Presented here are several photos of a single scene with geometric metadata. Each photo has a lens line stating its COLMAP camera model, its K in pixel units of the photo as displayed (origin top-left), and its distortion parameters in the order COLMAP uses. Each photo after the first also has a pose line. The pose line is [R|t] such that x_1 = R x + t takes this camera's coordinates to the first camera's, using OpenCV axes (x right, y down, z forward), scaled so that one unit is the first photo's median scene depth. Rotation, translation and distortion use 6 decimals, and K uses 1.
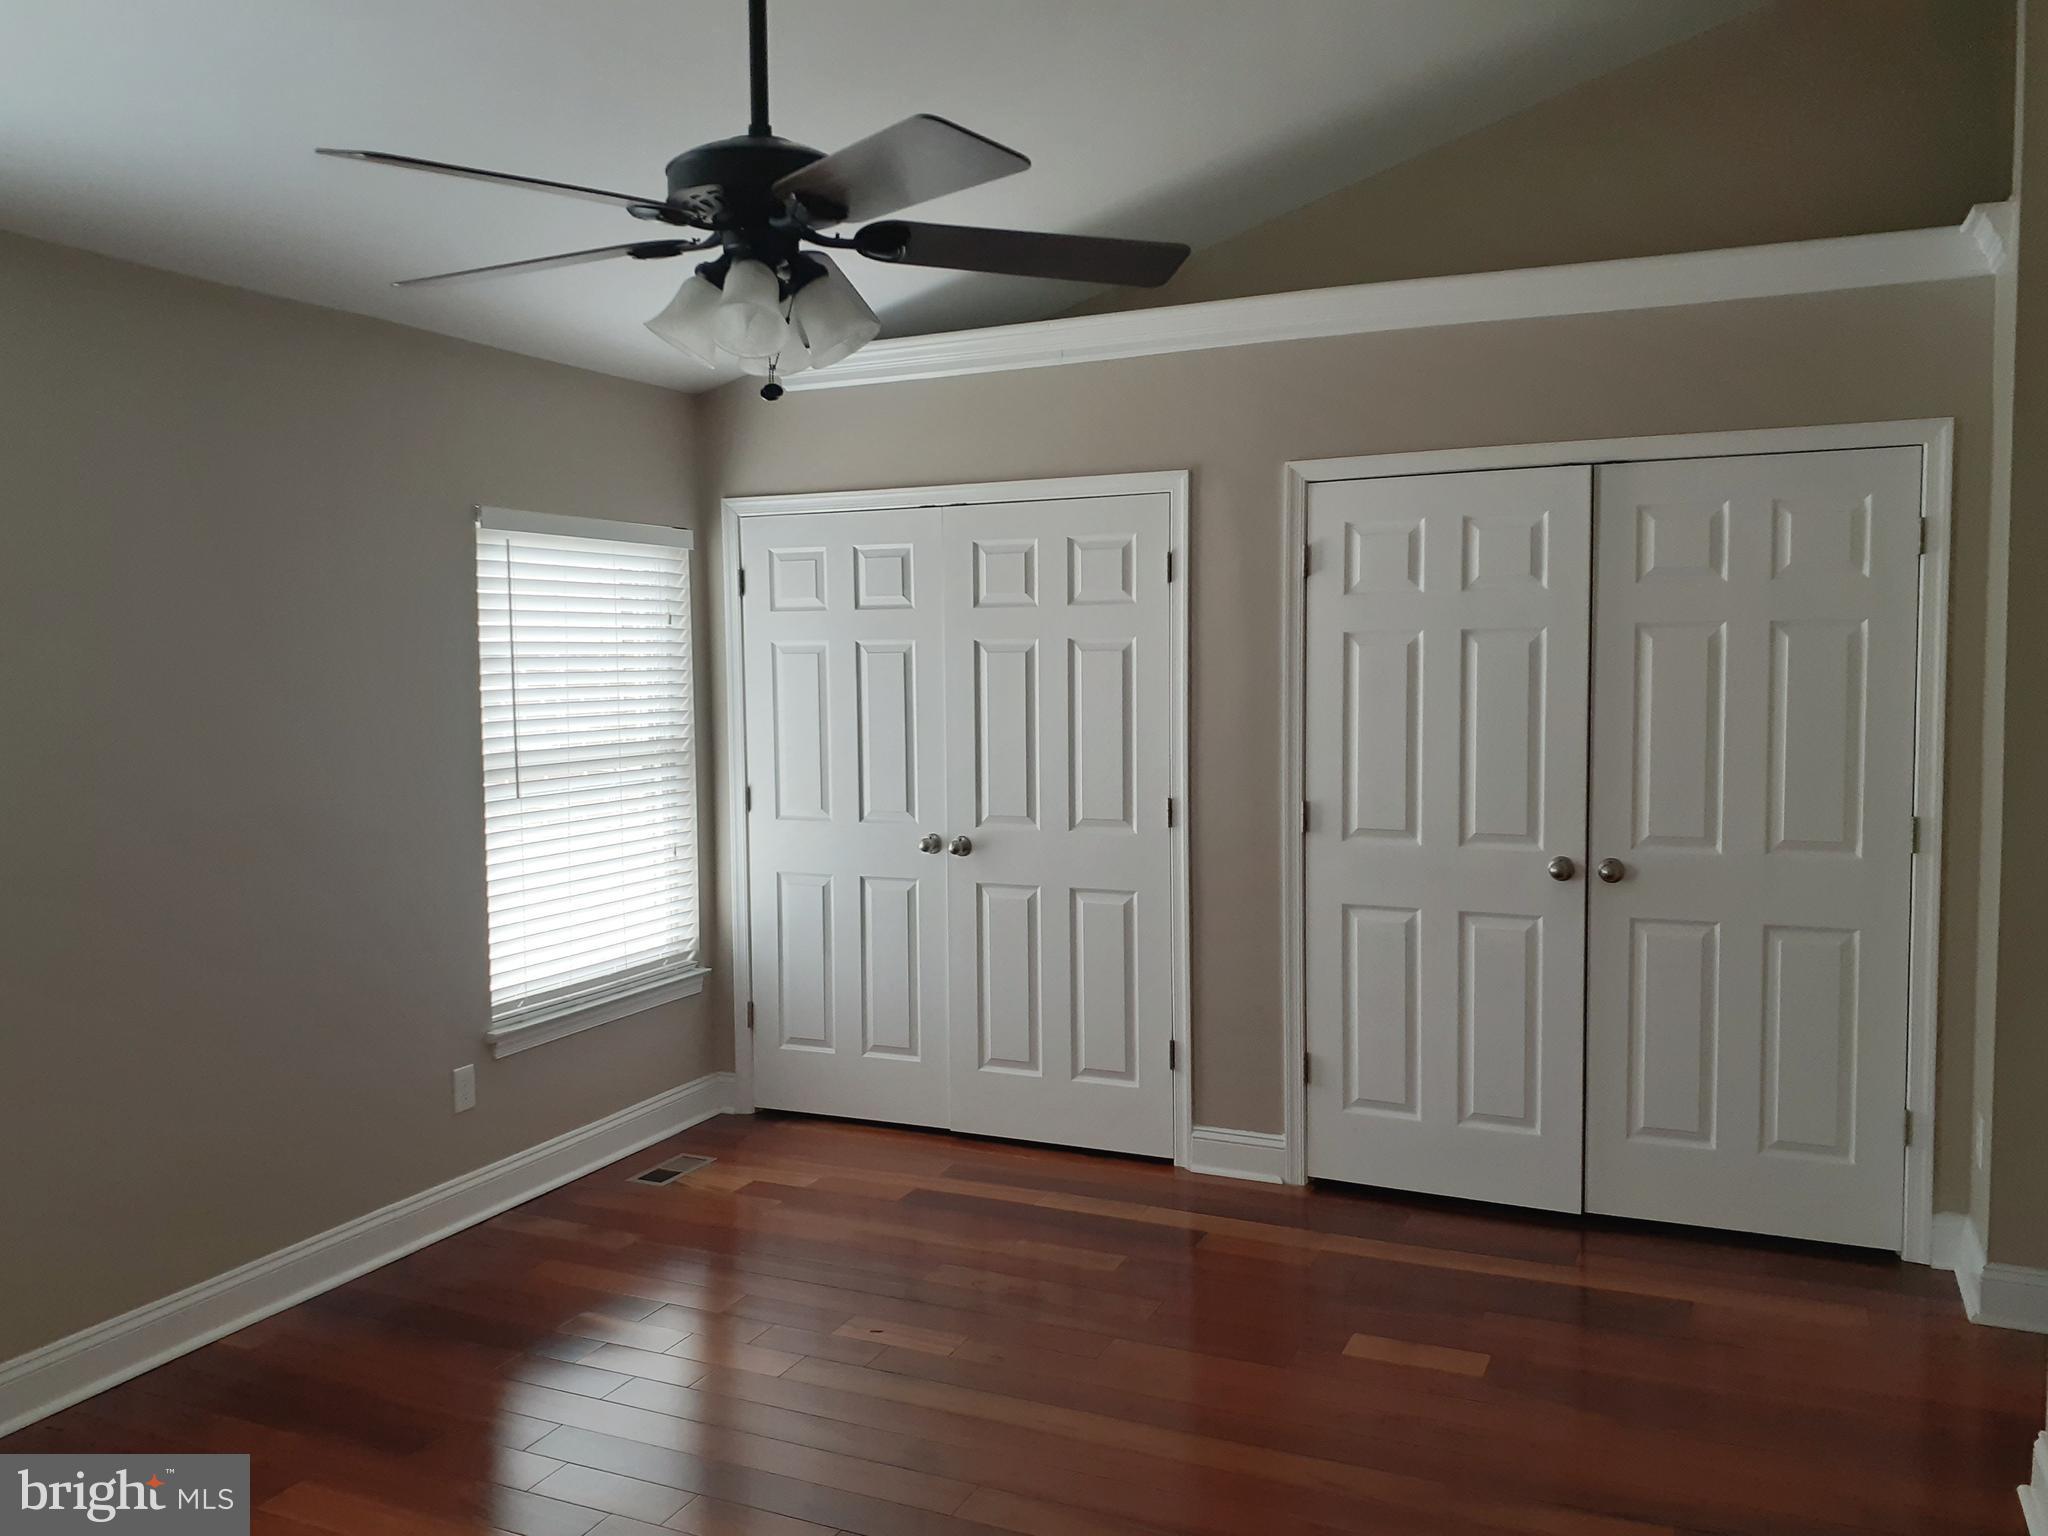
lens RADIAL K [[1622.4, 0, 1039.0], [0, 1622.4, 763.5], [0, 0, 1]] dist [0.099882, -0.165662]
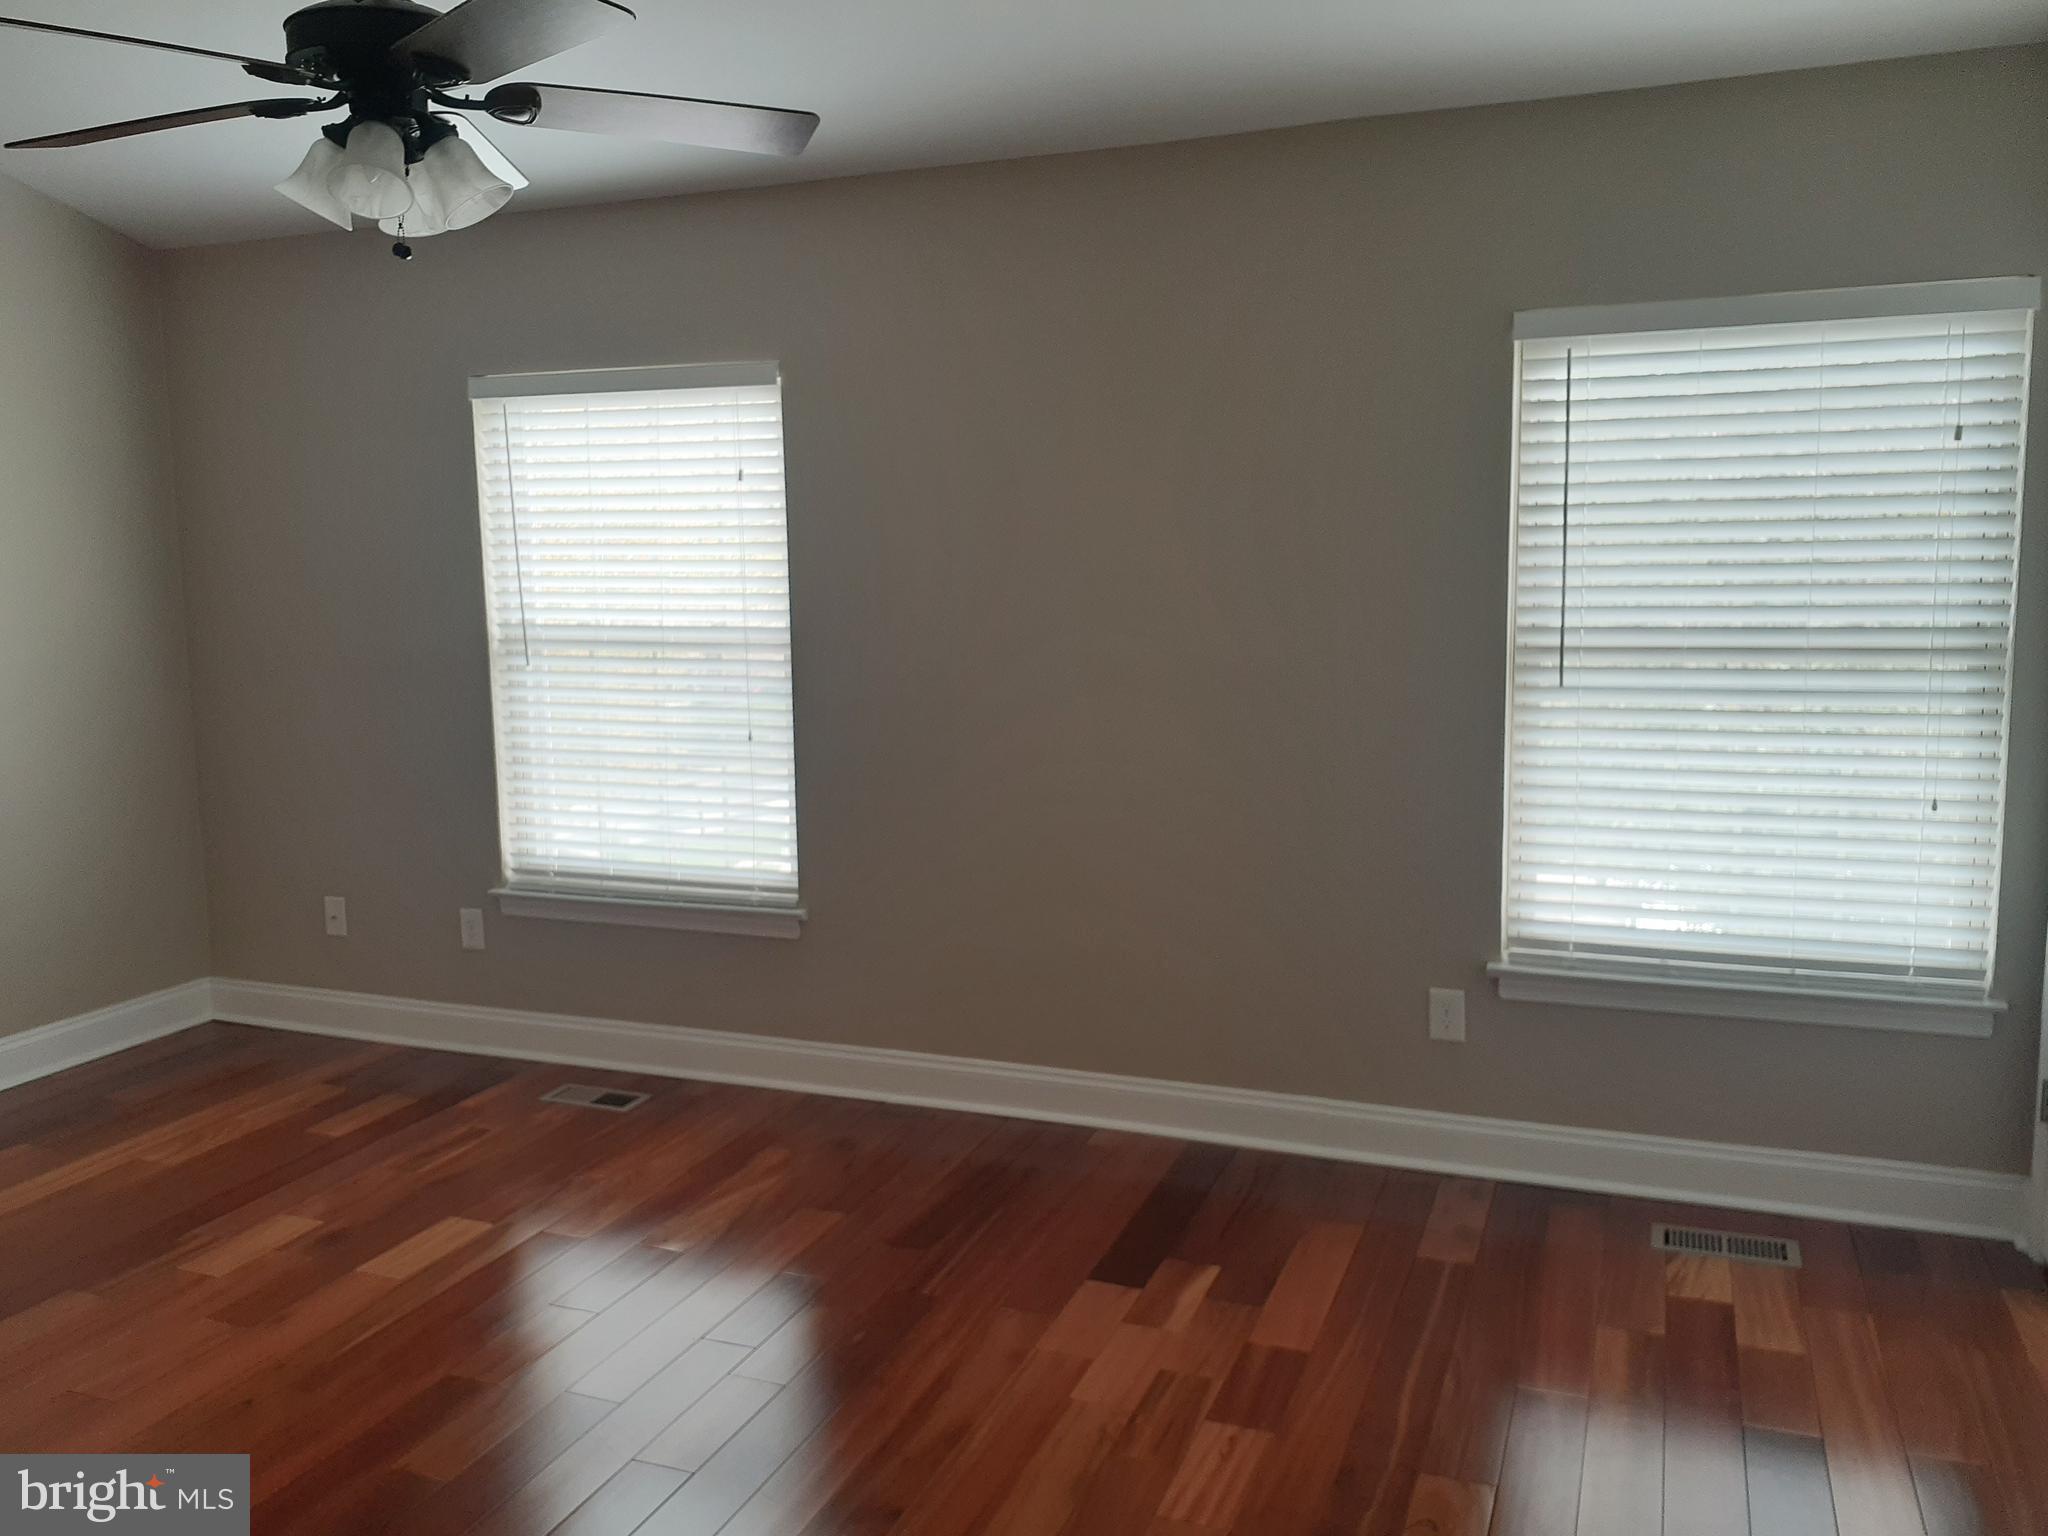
lens RADIAL K [[1622.4, 0, 1011.9], [0, 1622.4, 772.7], [0, 0, 1]] dist [0.099882, -0.165662]
pose [[0.028813, 0.154137, -0.987629, 0.474571], [-0.041001, 0.987390, 0.152904, -0.049658], [0.998744, 0.036088, 0.034769, 0.745394]]
